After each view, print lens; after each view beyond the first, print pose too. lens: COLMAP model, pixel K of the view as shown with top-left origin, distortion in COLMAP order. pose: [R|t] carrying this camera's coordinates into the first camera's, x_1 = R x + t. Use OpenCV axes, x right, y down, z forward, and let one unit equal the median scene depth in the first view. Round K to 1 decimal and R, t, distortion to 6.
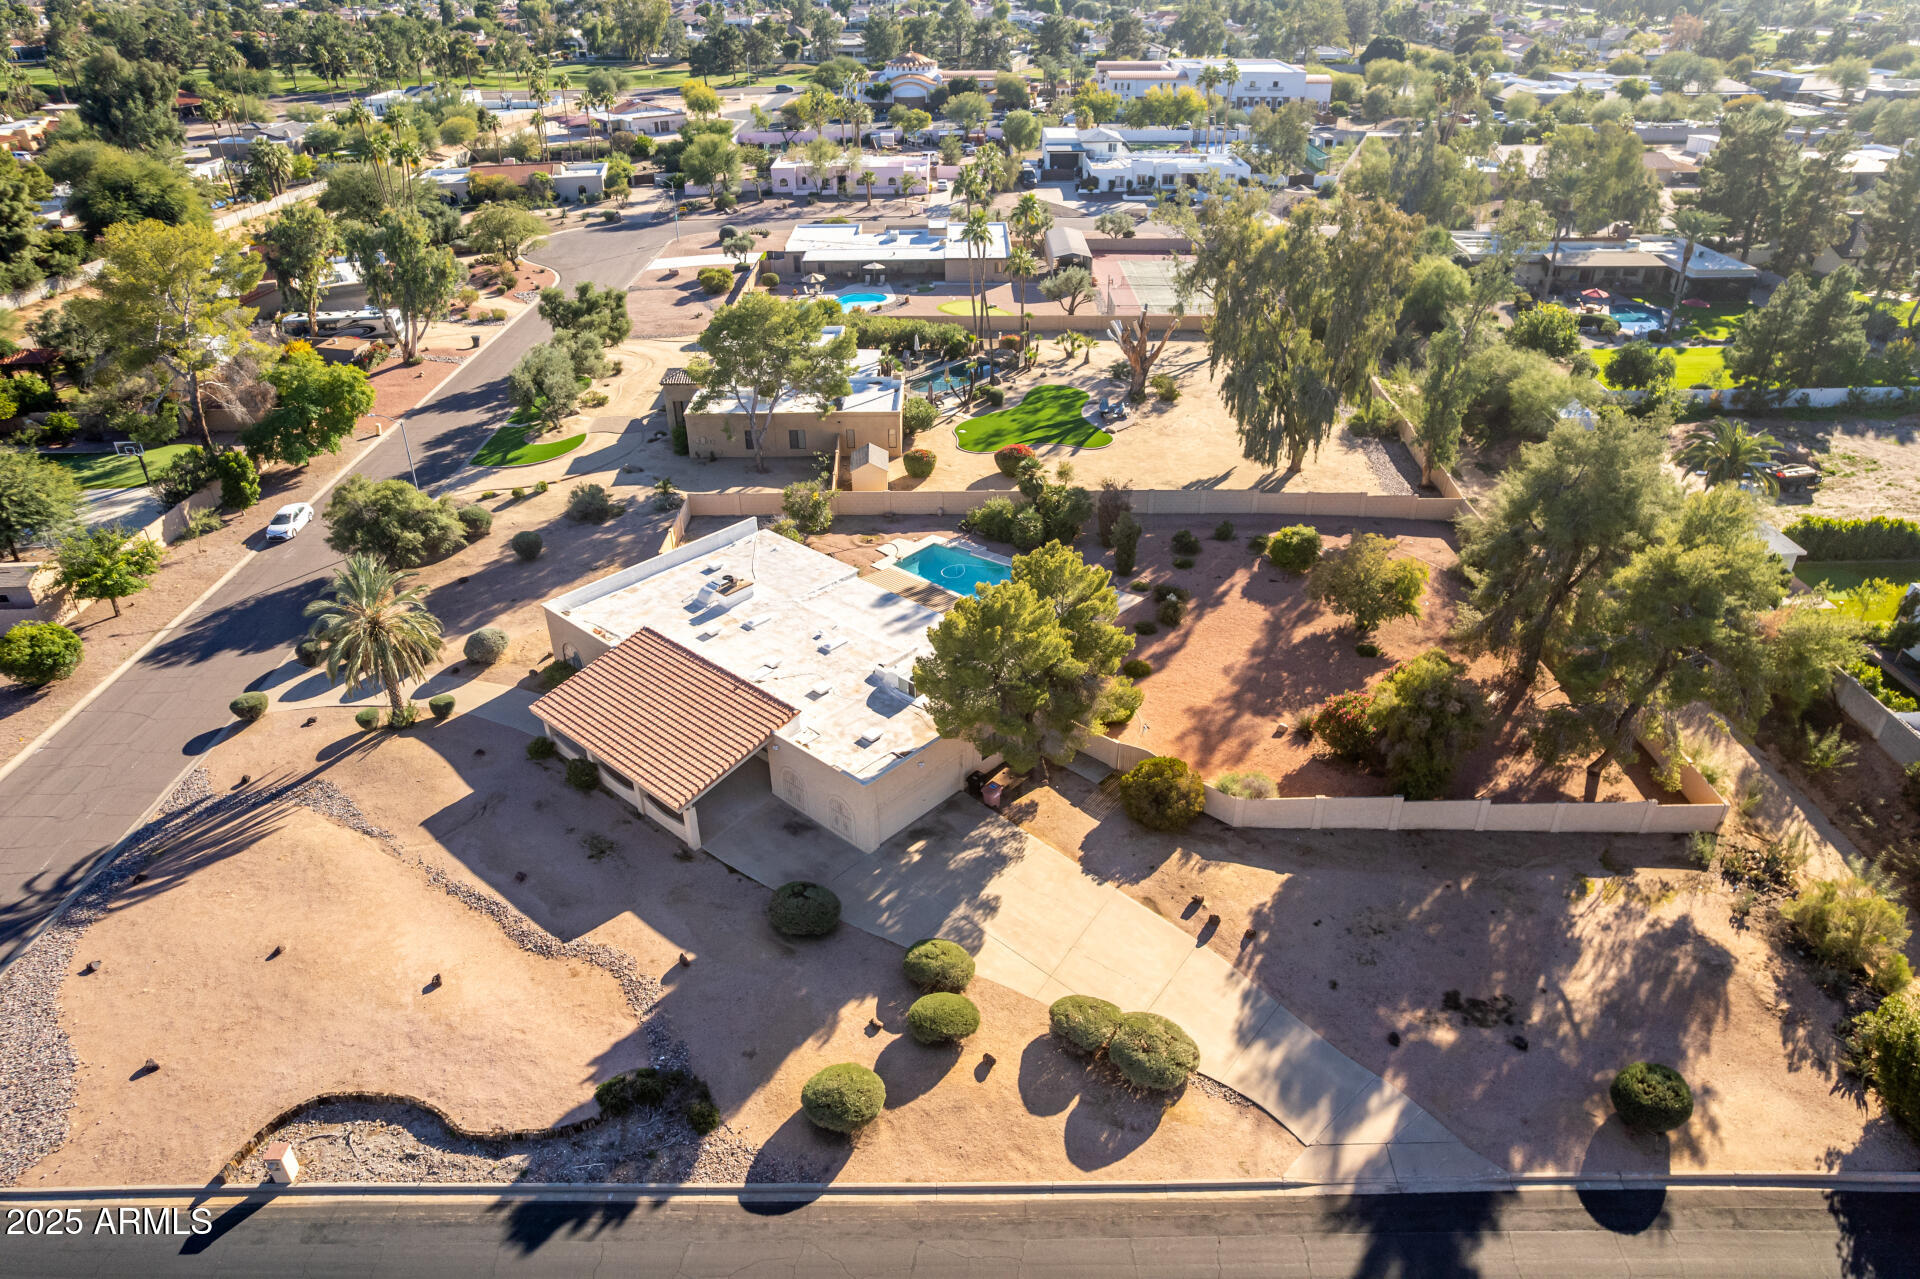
lens RADIAL K [[1225.8, 0, 967.3], [0, 1225.8, 648.3], [0, 0, 1]] dist [-0.076683, 0.068039]
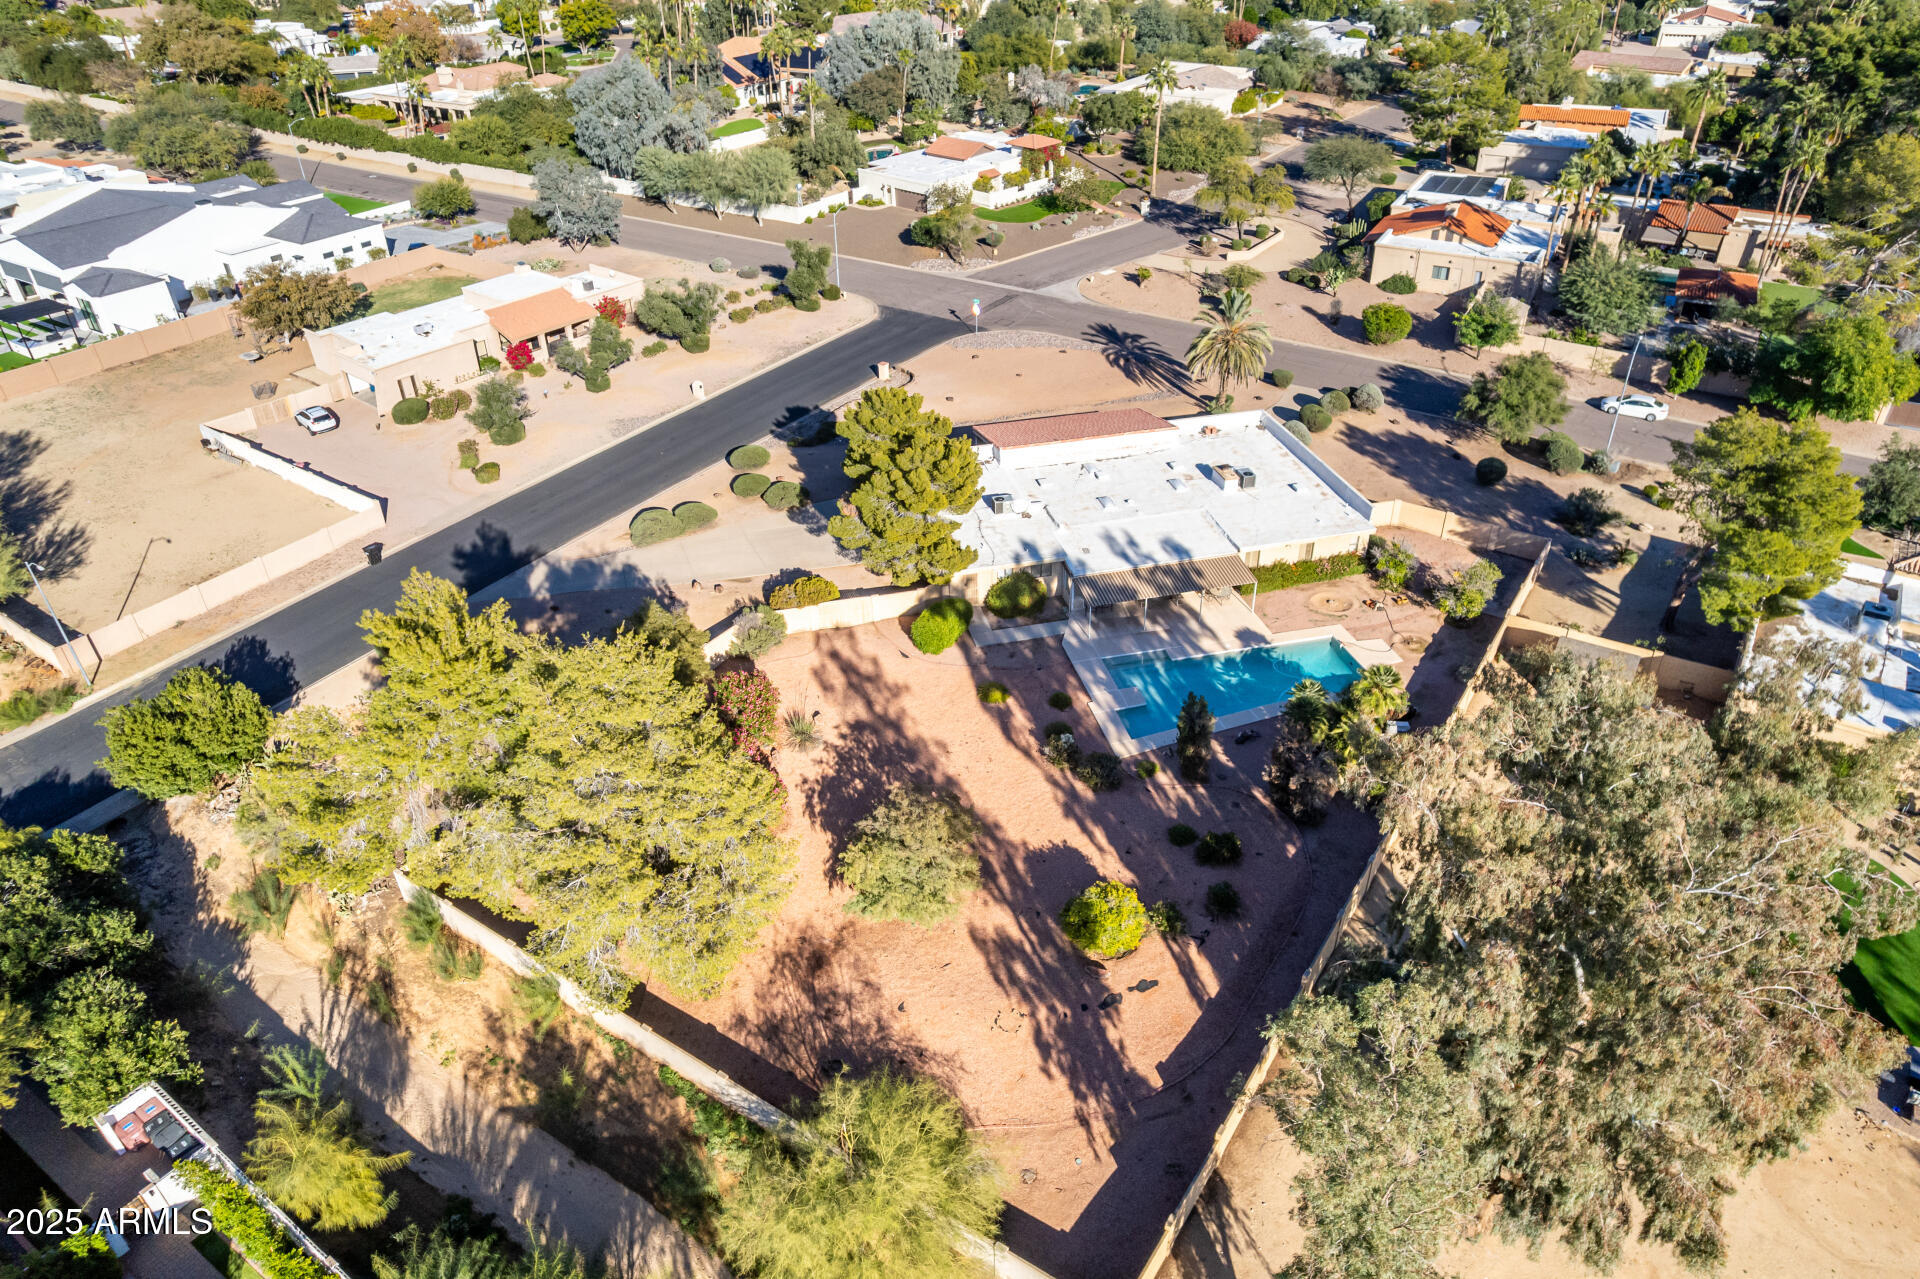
lens RADIAL K [[1271.6, 0, 963.3], [0, 1271.6, 634.5], [0, 0, 1]] dist [-0.070612, 0.054431]
pose [[-0.563164, 0.462447, -0.684827, 0.803975], [-0.400080, 0.572546, 0.715630, -0.699682], [0.723037, 0.677003, -0.137422, 1.103465]]
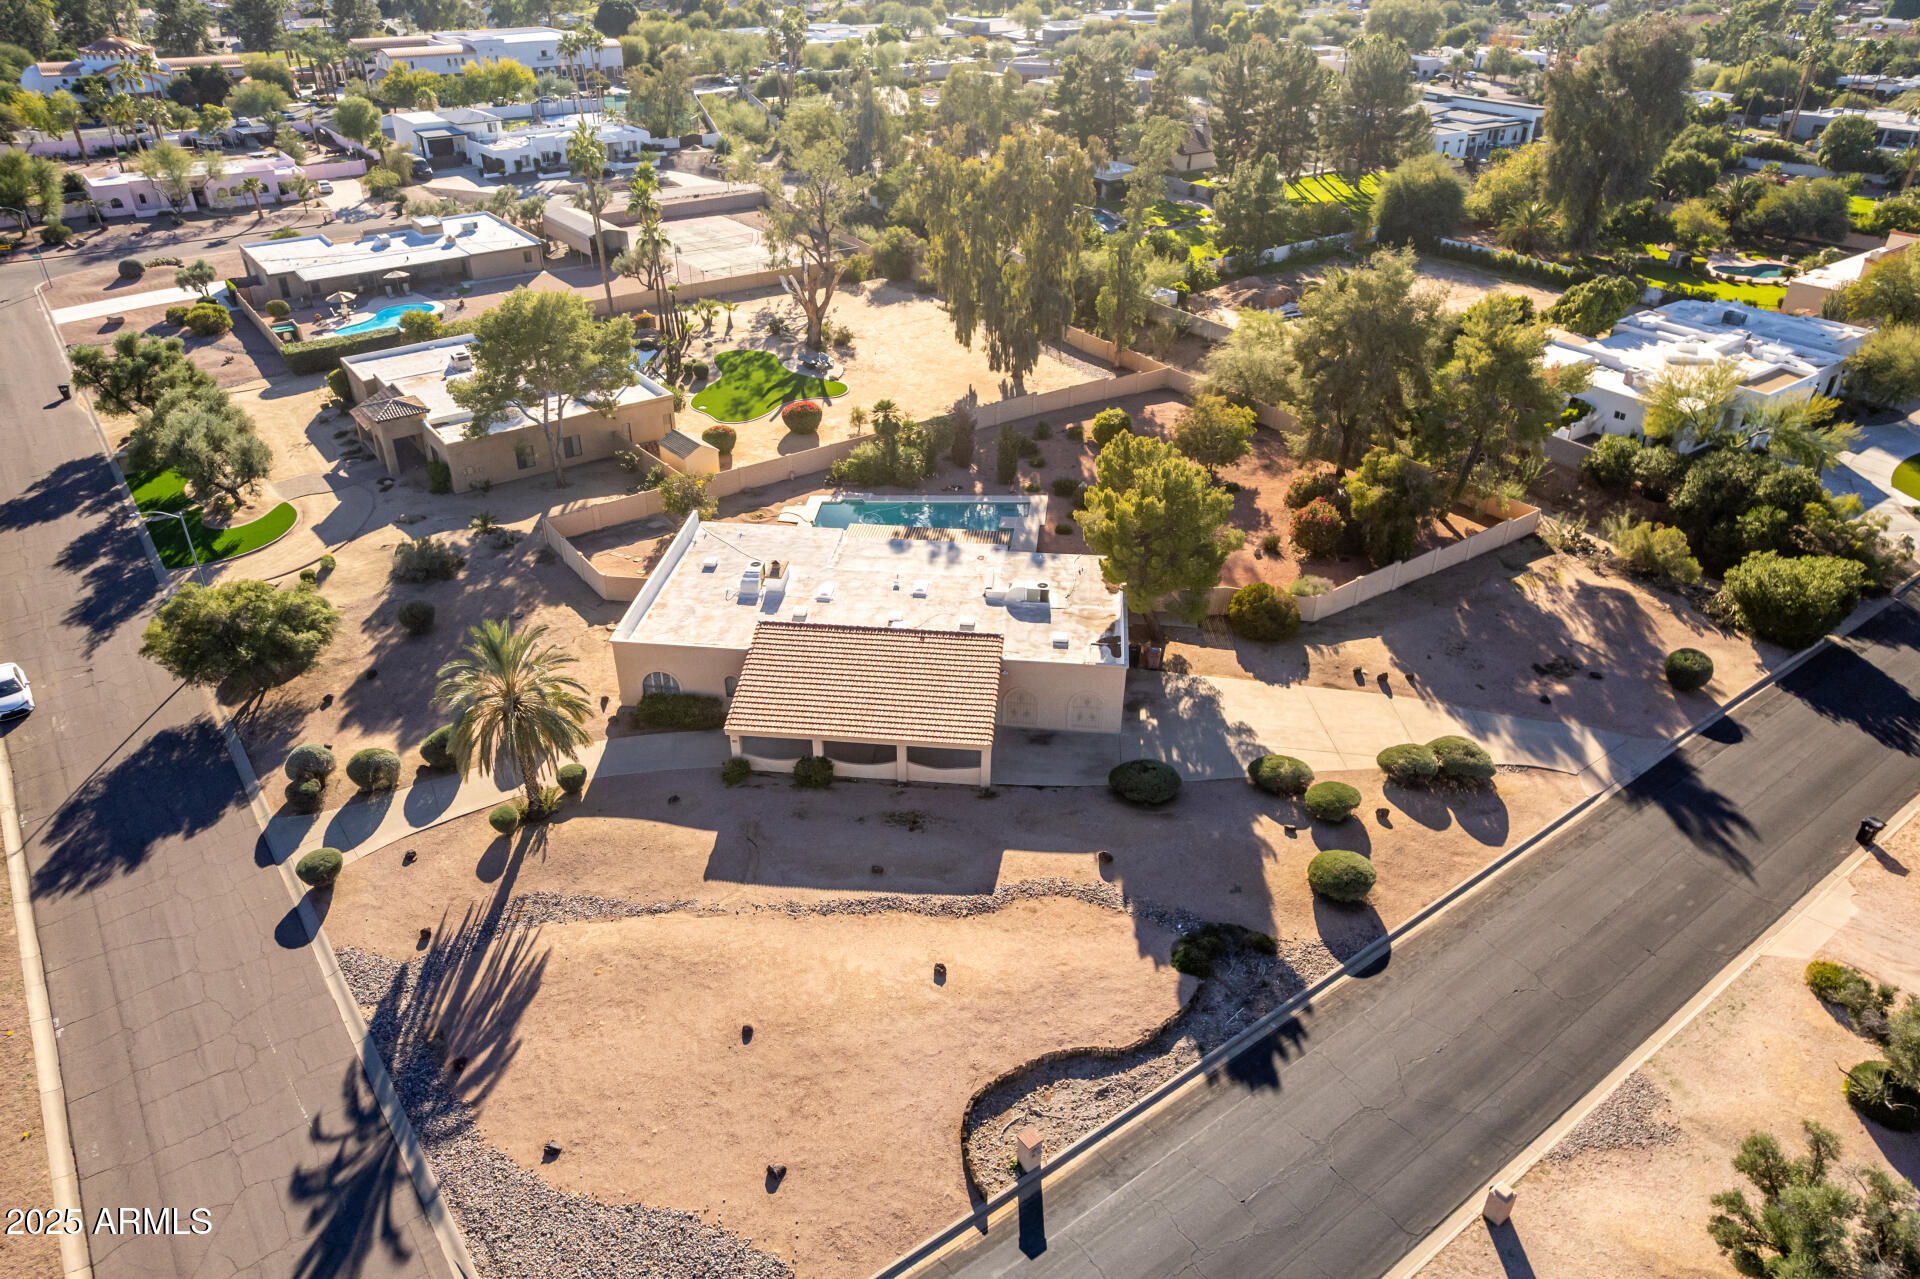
lens RADIAL K [[1271.6, 0, 963.3], [0, 1271.6, 634.5], [0, 0, 1]] dist [-0.070612, 0.054431]
pose [[0.805007, -0.288901, 0.518170, -0.616254], [0.290235, 0.953543, 0.080742, -0.039786], [-0.517423, 0.085393, 0.851458, 0.076190]]
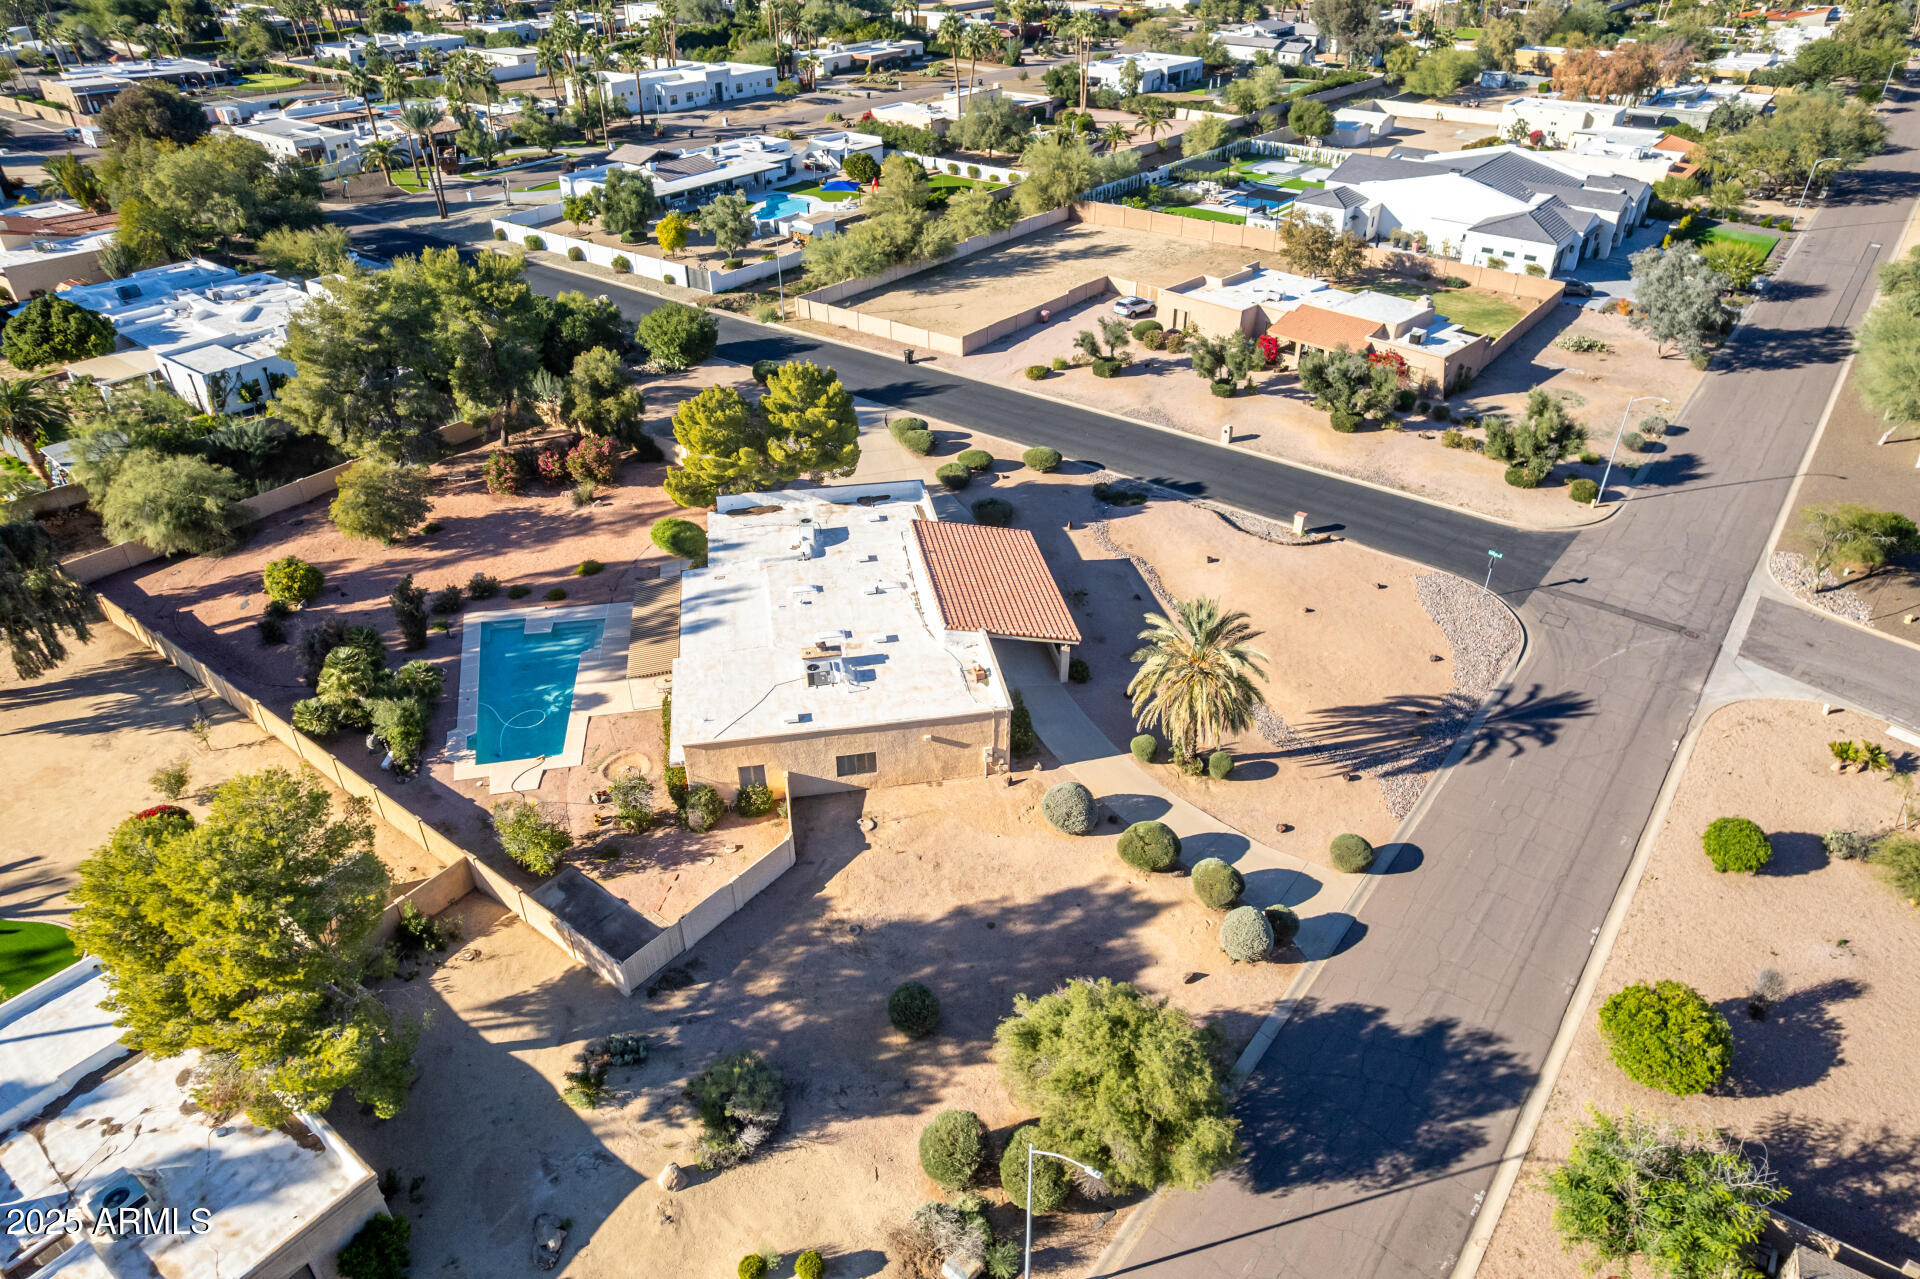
lens RADIAL K [[1232.4, 0, 966.7], [0, 1232.4, 650.5], [0, 0, 1]] dist [-0.067013, 0.046173]
pose [[-0.790952, -0.328363, 0.516307, -0.748723], [0.317953, 0.500373, 0.805315, -0.750753], [-0.522782, 0.801127, -0.291367, 1.225189]]
